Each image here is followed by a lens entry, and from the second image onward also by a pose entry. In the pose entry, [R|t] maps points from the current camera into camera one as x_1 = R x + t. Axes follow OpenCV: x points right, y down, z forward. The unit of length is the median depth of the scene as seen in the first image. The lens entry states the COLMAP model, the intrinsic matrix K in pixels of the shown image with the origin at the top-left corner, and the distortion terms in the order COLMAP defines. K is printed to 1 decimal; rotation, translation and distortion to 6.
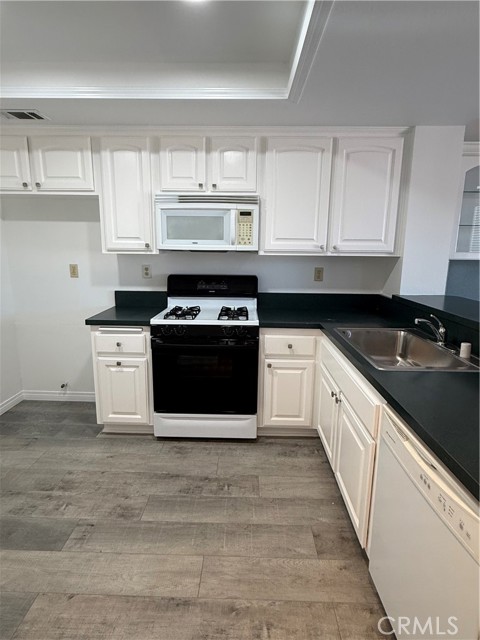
lens RADIAL K [[354.1, 0, 239.7], [0, 354.1, 322.1], [0, 0, 1]] dist [0.001326, -0.000045]
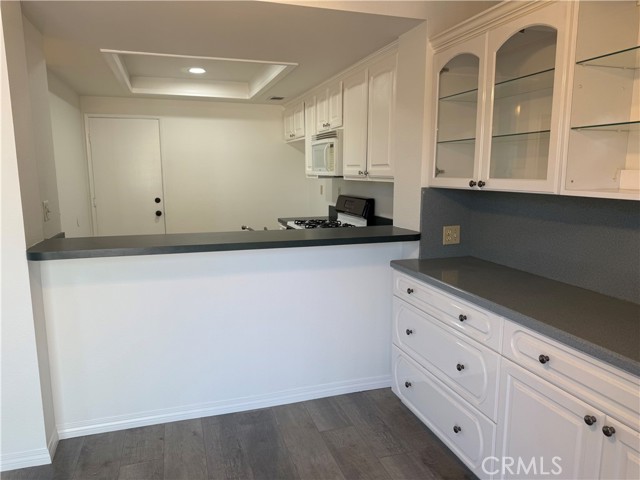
lens RADIAL K [[453.0, 0, 319.9], [0, 453.0, 238.9], [0, 0, 1]] dist [0.002623, 0.000169]
pose [[0.329768, 0.130654, -0.934977, 1.431521], [-0.196195, 0.978239, 0.067501, -0.088597], [0.923450, 0.161178, 0.348226, 0.461856]]
